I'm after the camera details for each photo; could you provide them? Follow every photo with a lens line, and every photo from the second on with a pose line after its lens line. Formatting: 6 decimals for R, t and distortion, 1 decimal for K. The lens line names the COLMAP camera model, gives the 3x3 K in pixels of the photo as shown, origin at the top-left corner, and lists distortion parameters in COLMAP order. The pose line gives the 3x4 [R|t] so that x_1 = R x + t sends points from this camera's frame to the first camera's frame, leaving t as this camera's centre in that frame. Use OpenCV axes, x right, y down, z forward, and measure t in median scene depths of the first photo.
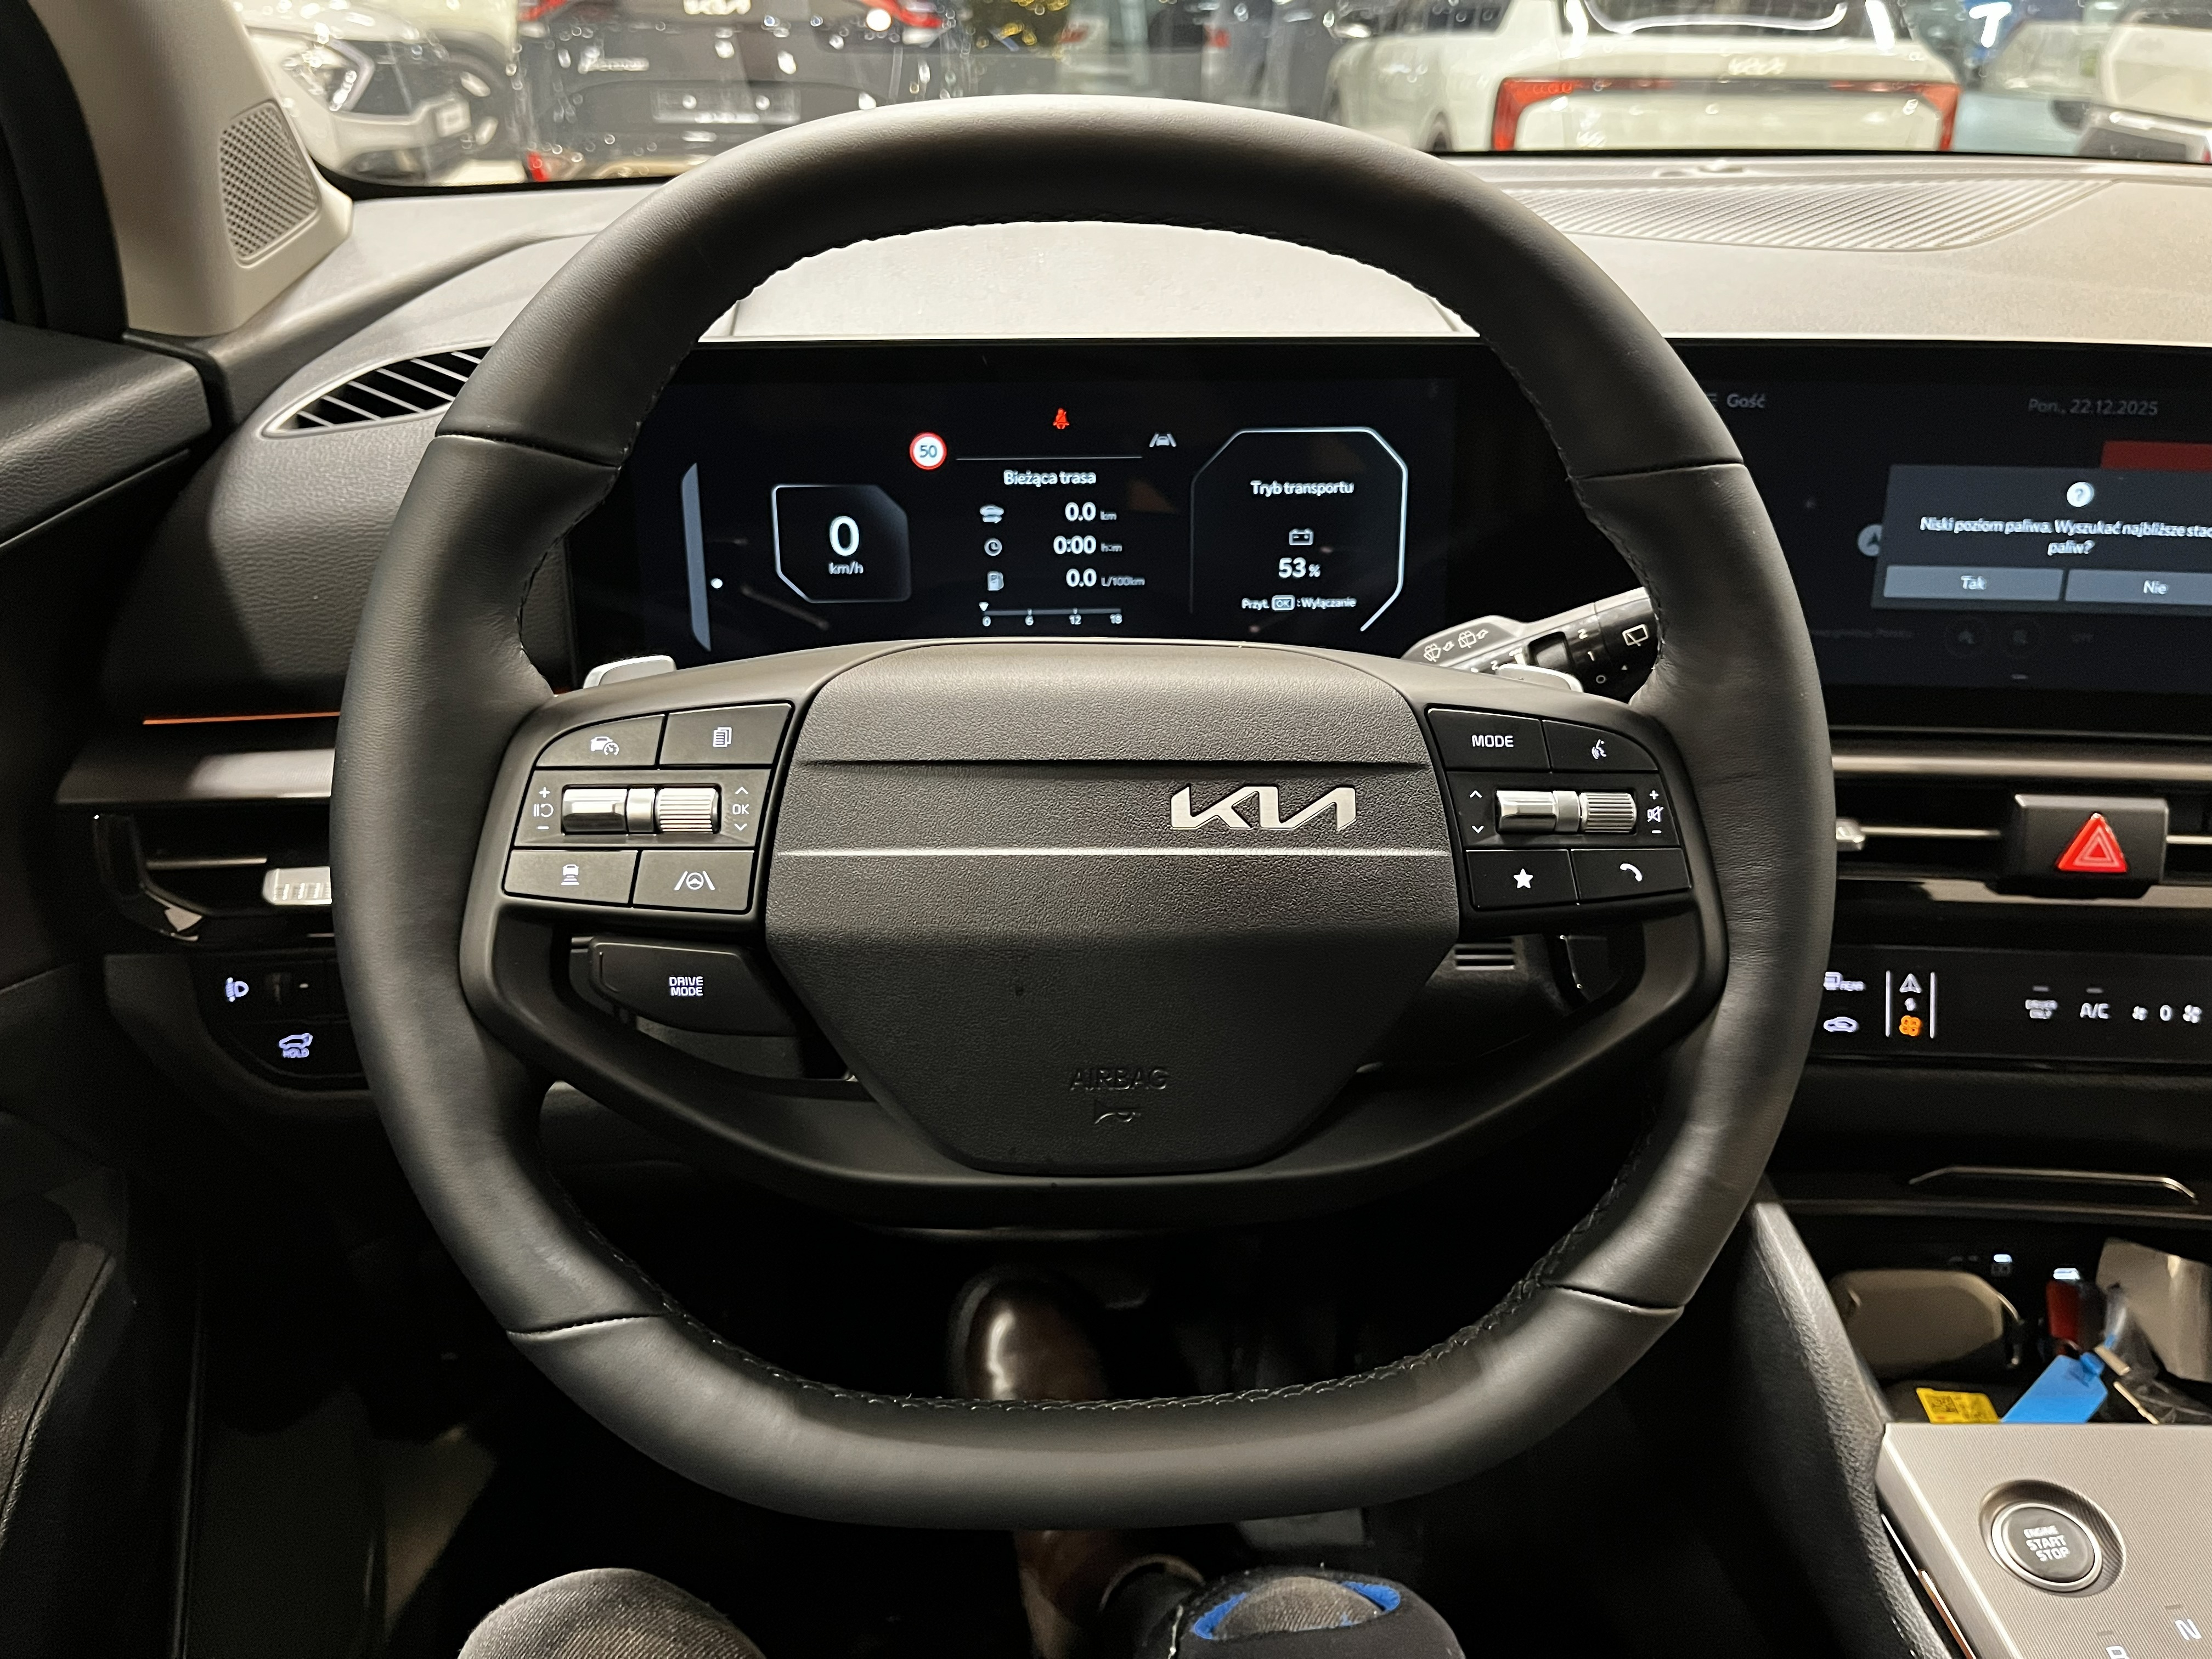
lens RADIAL K [[1713.1, 0, 1106.0], [0, 1713.1, 829.5], [0, 0, 1]] dist [0.071872, -0.116747]
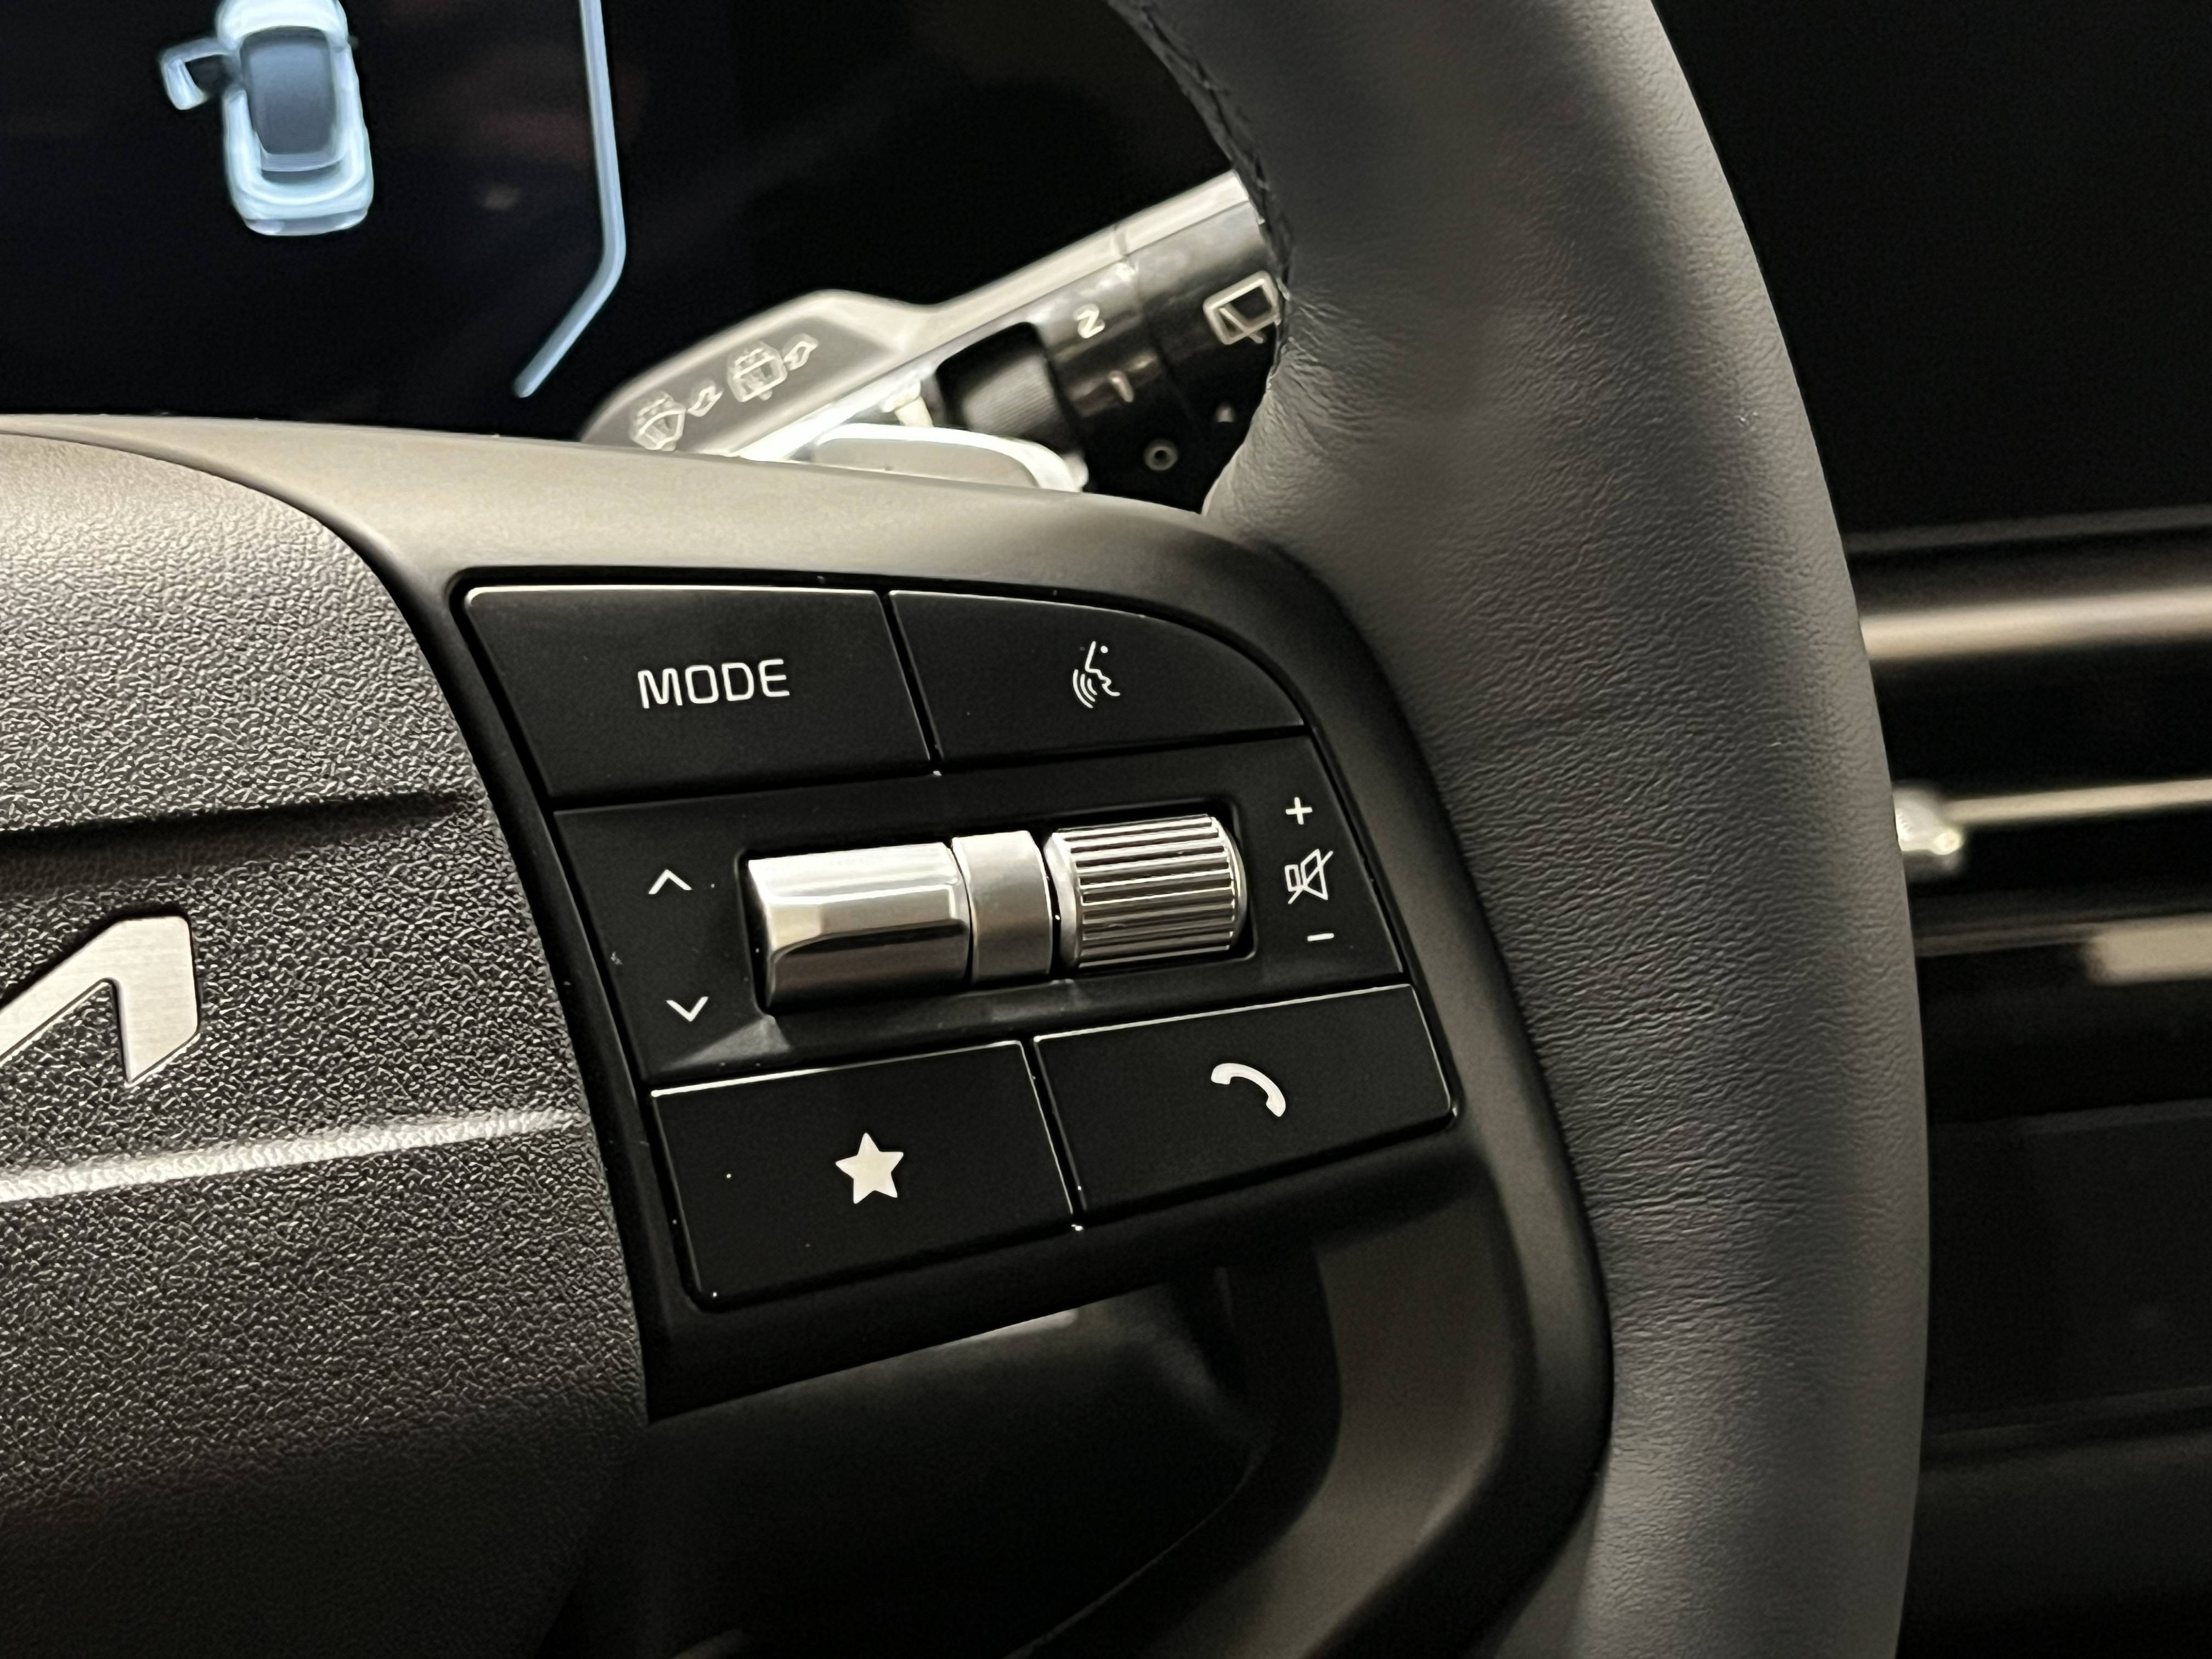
lens RADIAL K [[3620.7, 0, 1106.0], [0, 3620.7, 829.5], [0, 0, 1]] dist [0.171099, -0.016148]
pose [[0.975132, -0.112372, 0.191026, 0.170513], [0.116489, 0.993137, -0.010425, -0.014442], [-0.188544, 0.032418, 0.981530, 0.410702]]
